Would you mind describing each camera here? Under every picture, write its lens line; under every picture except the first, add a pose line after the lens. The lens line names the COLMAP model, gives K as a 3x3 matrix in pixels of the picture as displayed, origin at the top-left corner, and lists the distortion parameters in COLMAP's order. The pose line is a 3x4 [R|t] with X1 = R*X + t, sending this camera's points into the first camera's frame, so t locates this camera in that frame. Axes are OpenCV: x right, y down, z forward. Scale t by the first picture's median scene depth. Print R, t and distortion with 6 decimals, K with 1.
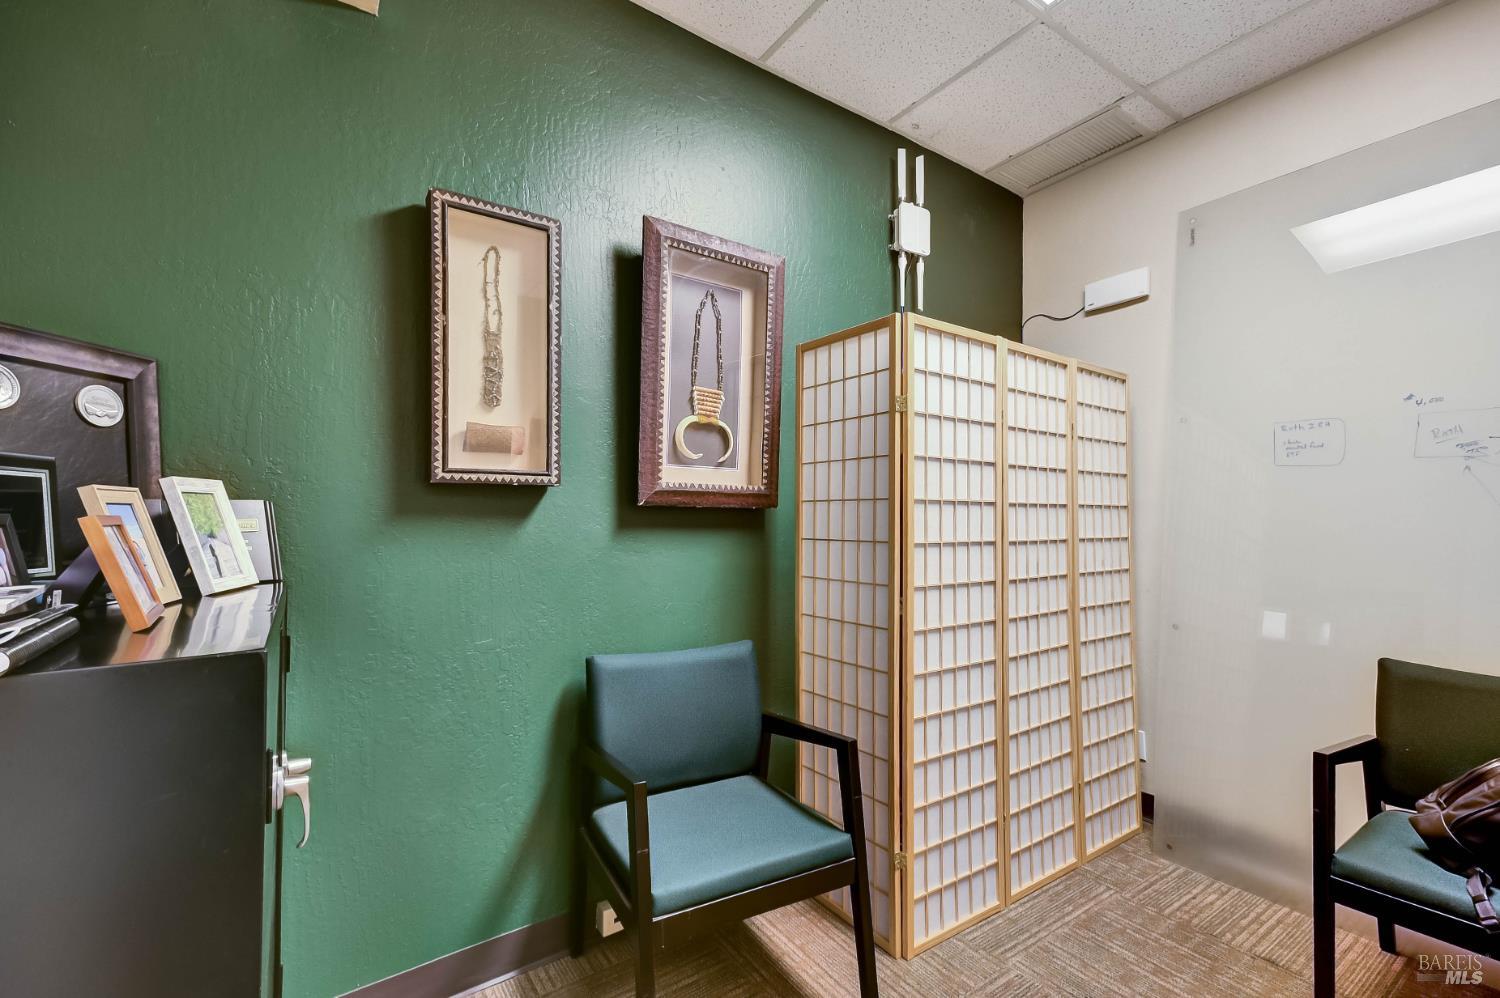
lens RADIAL K [[662.3, 0, 762.7], [0, 662.3, 509.4], [0, 0, 1]] dist [0.020206, -0.000689]
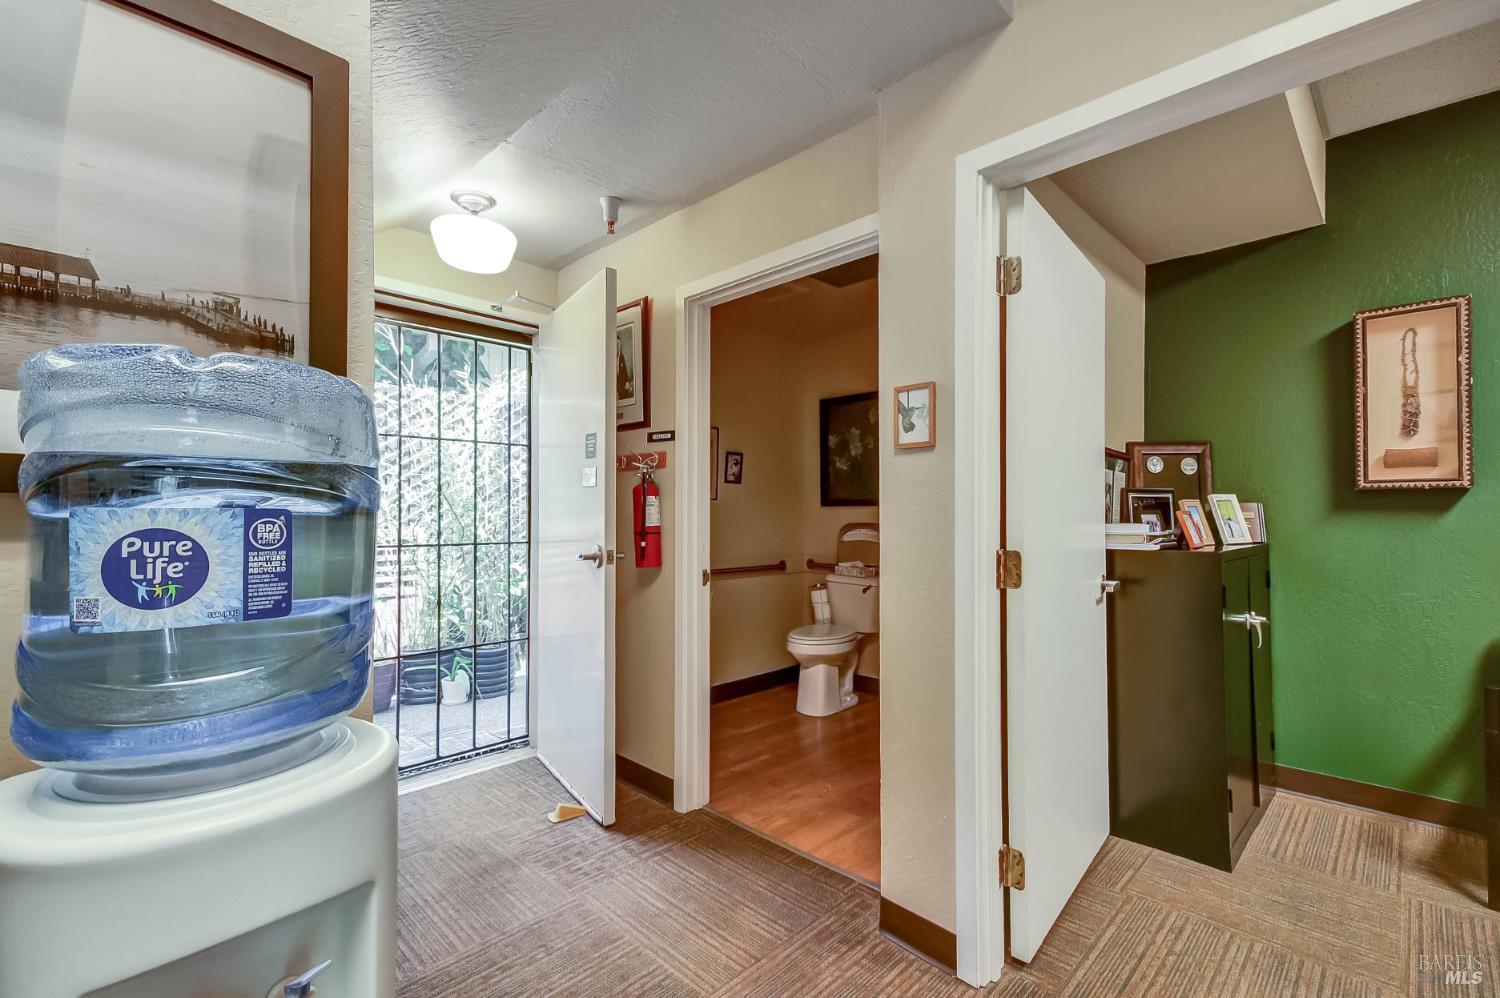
lens RADIAL K [[662.3, 0, 762.7], [0, 662.3, 509.4], [0, 0, 1]] dist [0.020206, -0.000689]
pose [[0.186954, -0.004852, -0.982357, 0.870328], [0.016108, 0.999869, -0.001873, -0.011835], [0.982237, -0.015473, 0.187007, -0.767137]]
